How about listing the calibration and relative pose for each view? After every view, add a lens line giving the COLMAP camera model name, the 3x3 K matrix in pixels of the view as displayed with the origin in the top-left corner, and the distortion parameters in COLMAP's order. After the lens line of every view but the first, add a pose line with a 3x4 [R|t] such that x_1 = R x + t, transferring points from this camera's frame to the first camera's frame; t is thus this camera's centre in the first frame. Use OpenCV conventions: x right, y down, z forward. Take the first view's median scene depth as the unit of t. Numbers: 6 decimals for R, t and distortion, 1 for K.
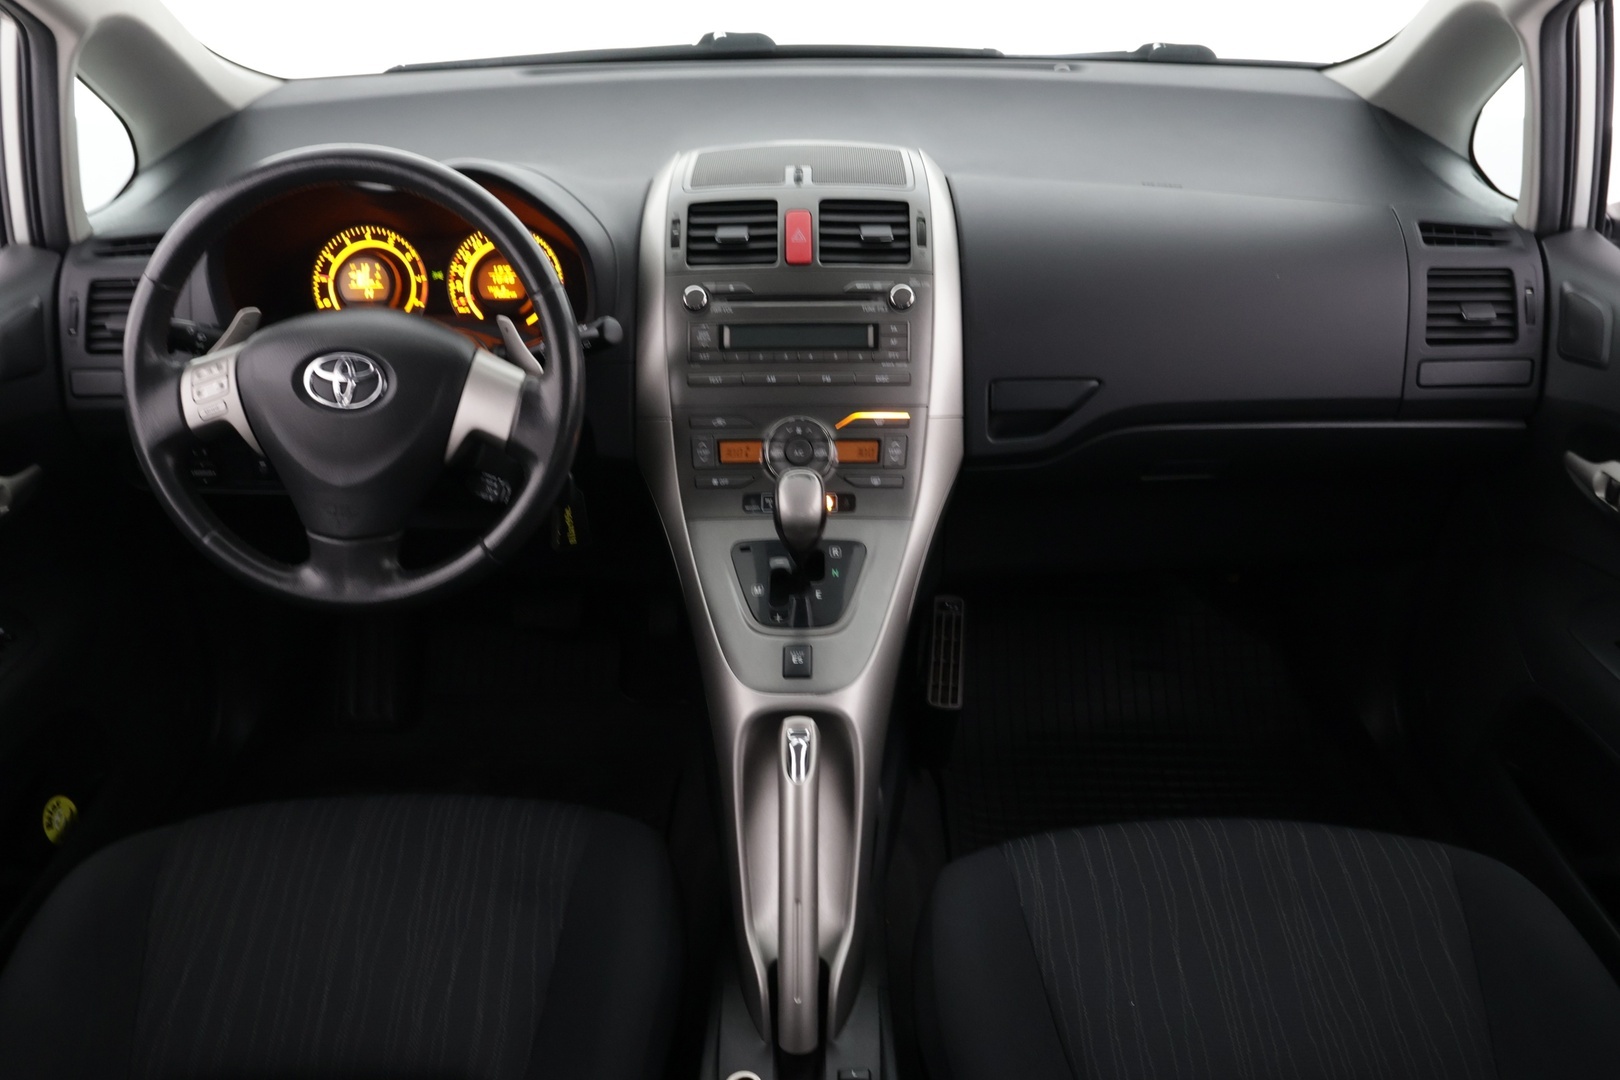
lens RADIAL K [[1377.4, 0, 801.6], [0, 1377.4, 541.7], [0, 0, 1]] dist [-0.035866, 0.046545]
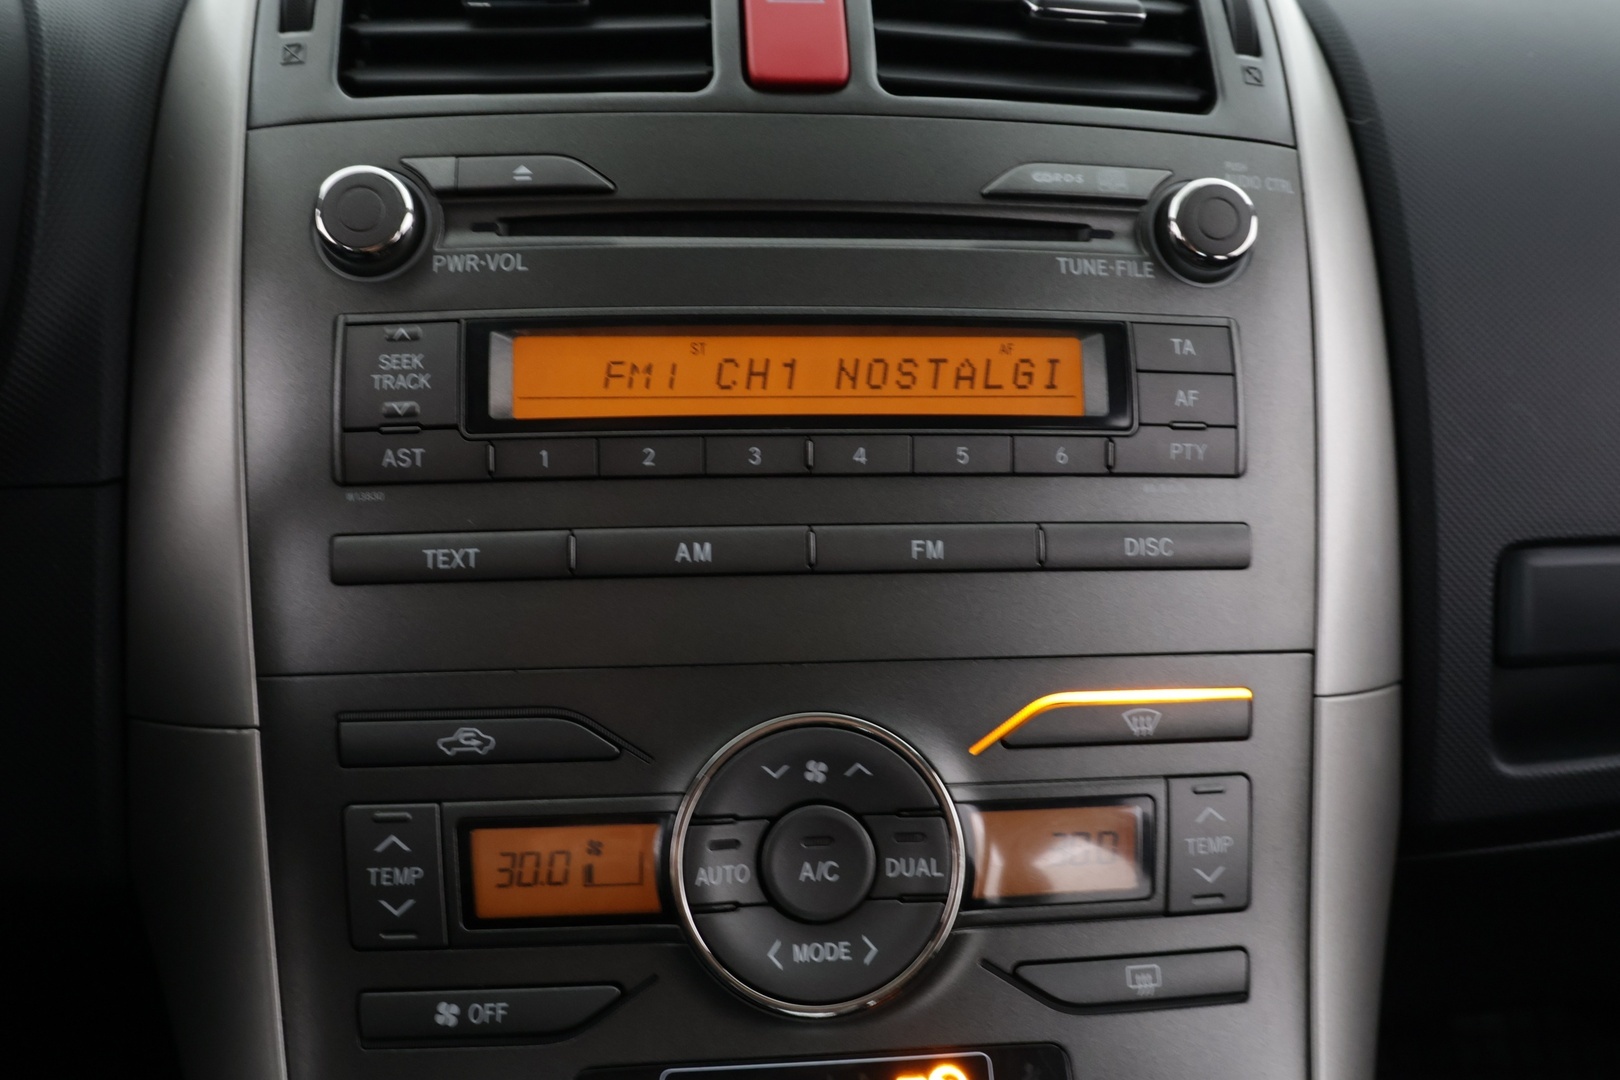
lens RADIAL K [[1377.4, 0, 814.0], [0, 1377.4, 538.8], [0, 0, 1]] dist [-0.035866, 0.046545]
pose [[0.992717, -0.008920, 0.120140, -0.029500], [0.022891, 0.993053, -0.115416, -0.091750], [-0.118276, 0.117325, 0.986025, 0.758117]]
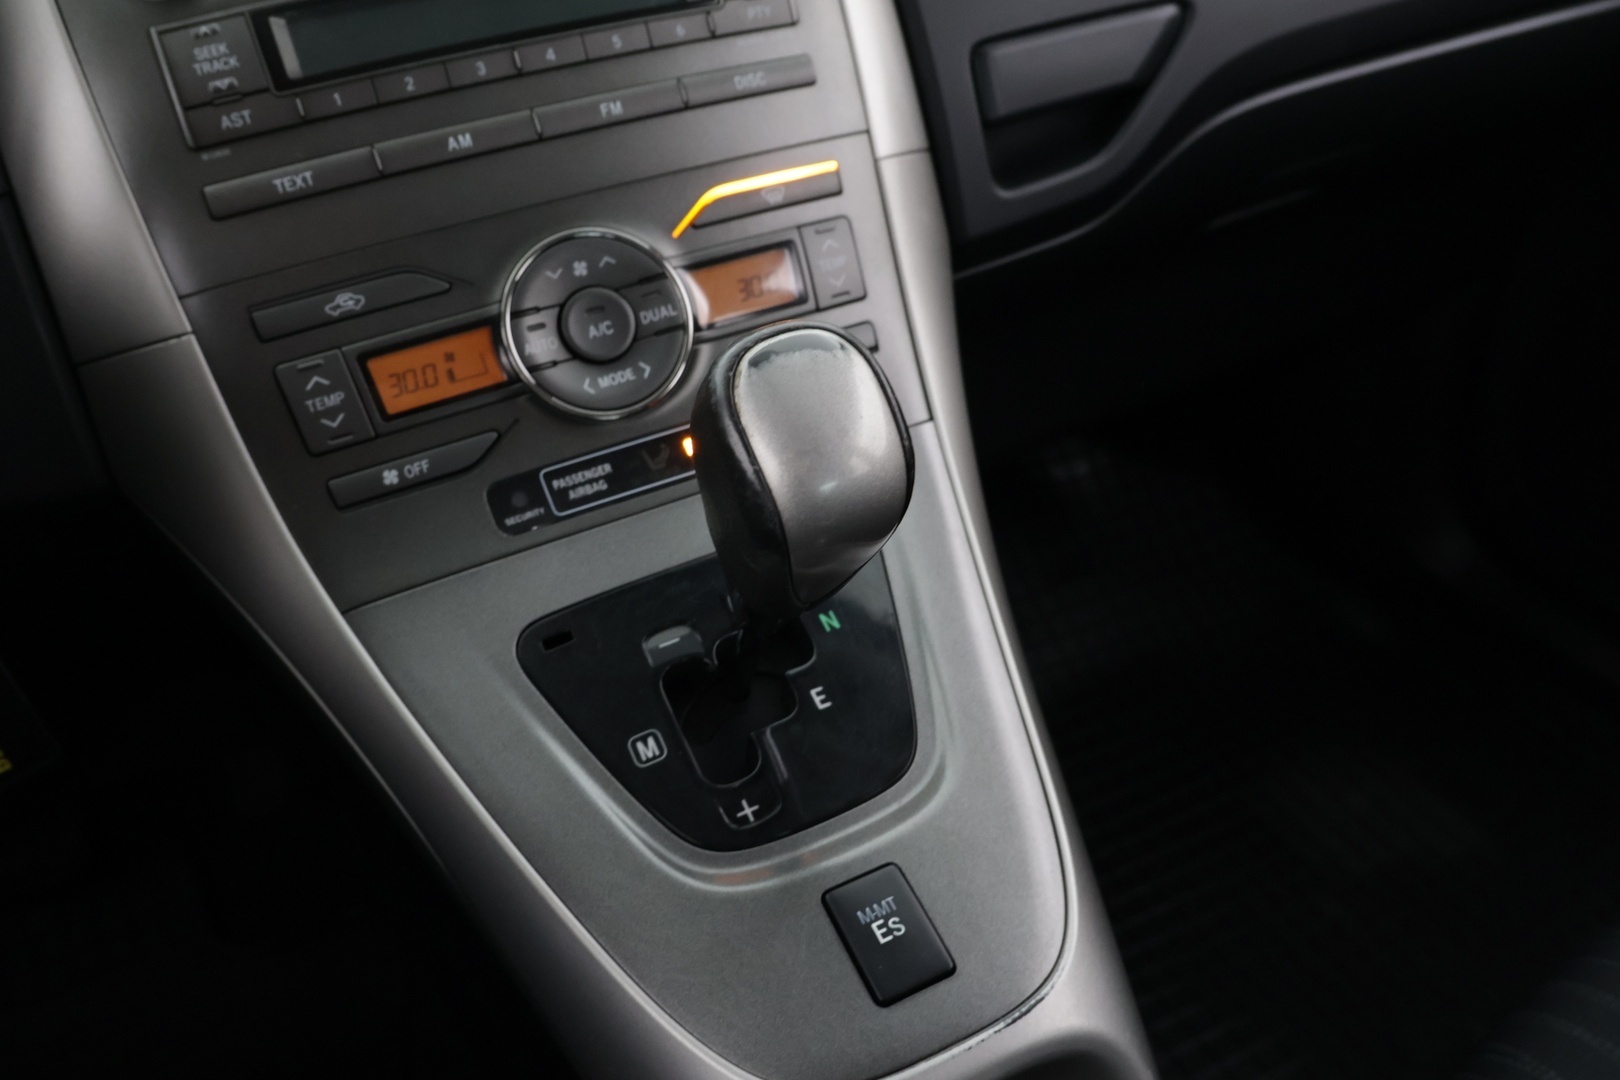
lens RADIAL K [[1377.4, 0, 816.8], [0, 1377.4, 528.9], [0, 0, 1]] dist [-0.035866, 0.046545]
pose [[0.889606, -0.304250, 0.340637, -0.087400], [0.288119, 0.952533, 0.098332, -0.033856], [-0.354386, 0.010667, 0.935038, 0.642194]]
